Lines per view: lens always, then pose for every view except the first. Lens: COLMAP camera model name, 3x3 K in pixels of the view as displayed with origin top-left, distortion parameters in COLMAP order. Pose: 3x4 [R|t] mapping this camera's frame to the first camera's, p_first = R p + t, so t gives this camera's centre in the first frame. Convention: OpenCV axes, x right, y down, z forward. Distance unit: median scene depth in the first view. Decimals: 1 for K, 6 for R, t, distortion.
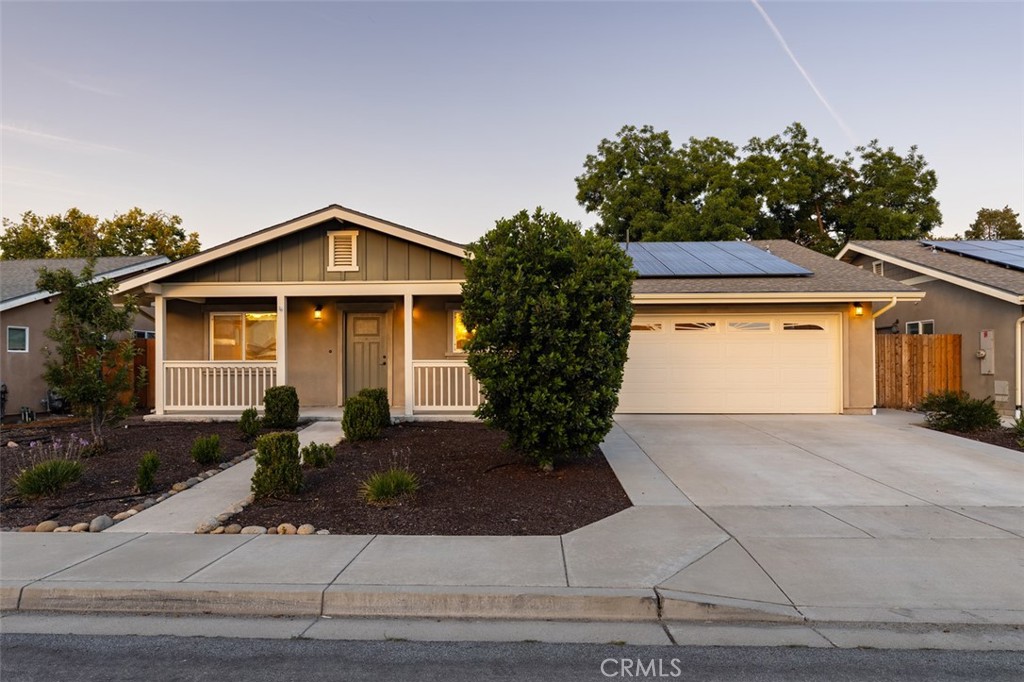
lens RADIAL K [[657.5, 0, 512.3], [0, 657.5, 342.1], [0, 0, 1]] dist [-0.002405, 0.000305]
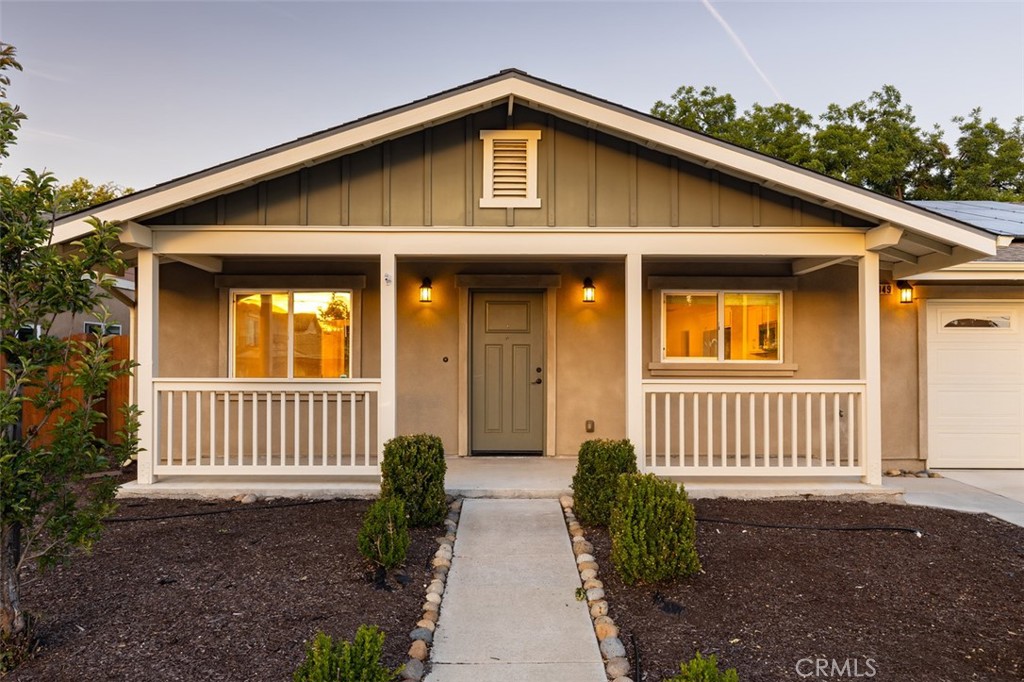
lens RADIAL K [[685.5, 0, 513.1], [0, 685.5, 341.1], [0, 0, 1]] dist [0.005582, -0.005773]
pose [[0.998918, 0.007752, 0.045854, -0.085147], [-0.007669, 0.999969, -0.001970, -0.000460], [-0.045868, 0.001616, 0.998946, 0.139814]]
